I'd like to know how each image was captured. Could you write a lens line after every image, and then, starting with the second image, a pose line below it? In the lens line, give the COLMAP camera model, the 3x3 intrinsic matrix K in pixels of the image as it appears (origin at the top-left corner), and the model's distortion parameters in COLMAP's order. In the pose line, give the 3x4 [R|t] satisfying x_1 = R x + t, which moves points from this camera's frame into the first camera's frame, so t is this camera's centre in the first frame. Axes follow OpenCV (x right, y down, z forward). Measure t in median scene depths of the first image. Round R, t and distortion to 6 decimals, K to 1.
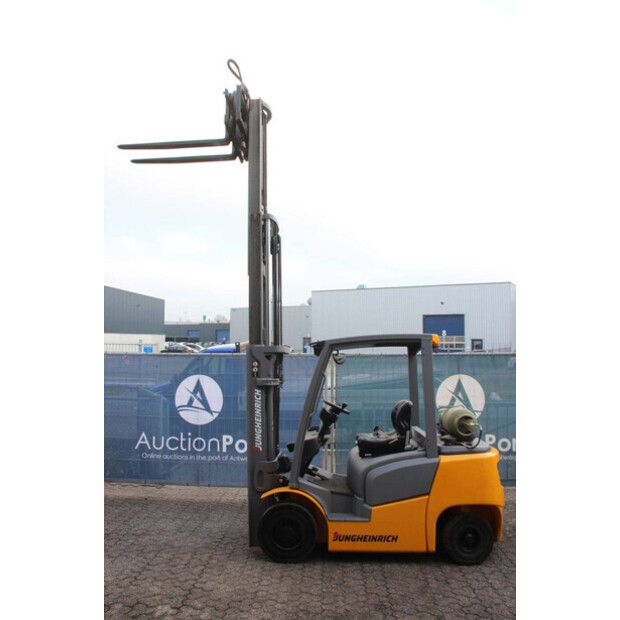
lens RADIAL K [[509.5, 0, 307.0], [0, 509.5, 312.0], [0, 0, 1]] dist [-0.165906, 0.148647]
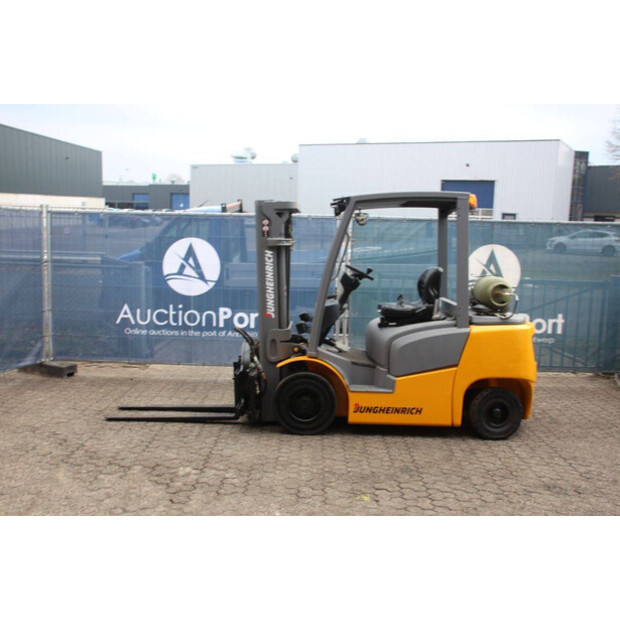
lens RADIAL K [[656.6, 0, 314.9], [0, 656.6, 307.1], [0, 0, 1]] dist [-0.046571, 0.000000]
pose [[0.998804, 0.017587, 0.045621, -0.072467], [-0.026358, 0.979554, 0.199447, 0.017139], [-0.041180, -0.200411, 0.978846, -0.159324]]
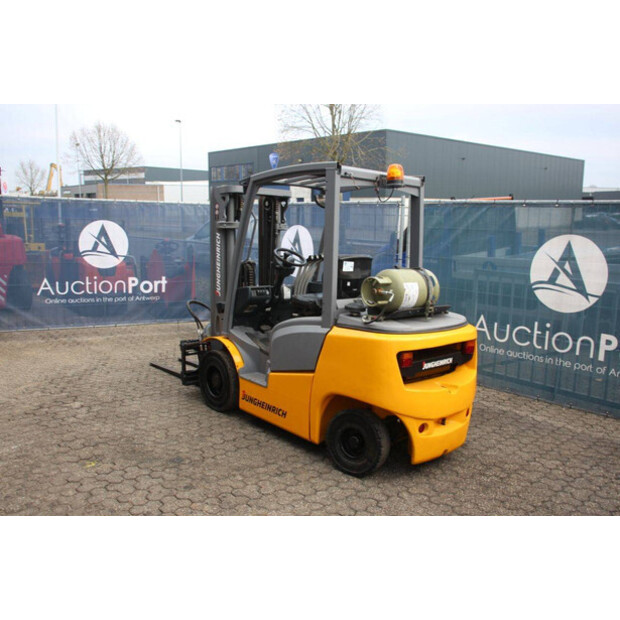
lens RADIAL K [[560.4, 0, 314.2], [0, 560.4, 307.8], [0, 0, 1]] dist [-0.111115, 0.076627]
pose [[0.708051, 0.123186, -0.695334, 0.756168], [0.038614, 0.976440, 0.212307, 0.073098], [0.705105, -0.177173, 0.686612, 0.367930]]
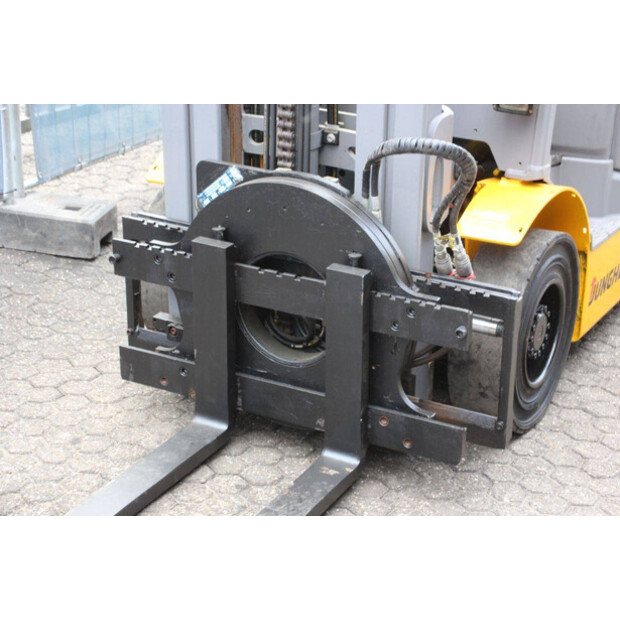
lens RADIAL K [[1379.3, 0, 314.2], [0, 1379.3, 310.2], [0, 0, 1]] dist [0.365744, 0.000000]
pose [[0.425179, -0.317301, 0.847669, -0.713234], [-0.135072, 0.903807, 0.406065, 0.105365], [-0.894974, -0.287147, 0.341421, 0.755516]]
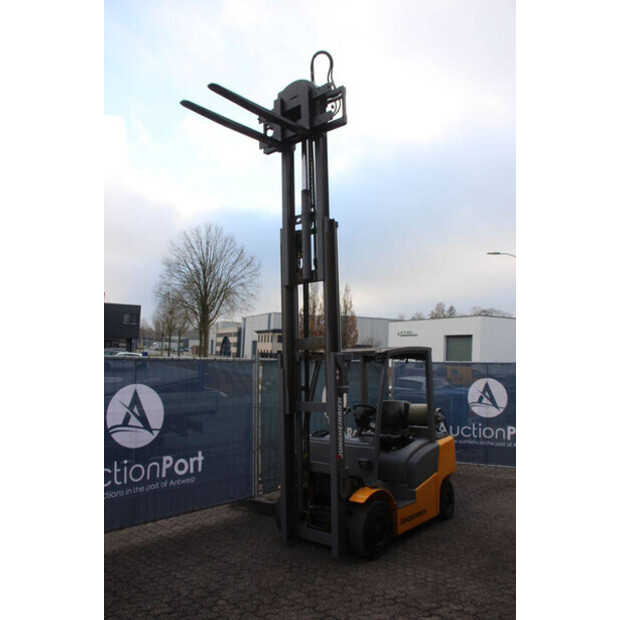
lens RADIAL K [[509.5, 0, 306.9], [0, 509.5, 312.3], [0, 0, 1]] dist [-0.165906, 0.148647]
pose [[0.608451, 0.082354, 0.789307, -0.911031], [-0.082449, 0.995779, -0.040339, 0.031847], [-0.789297, -0.040533, 0.612673, 0.436488]]
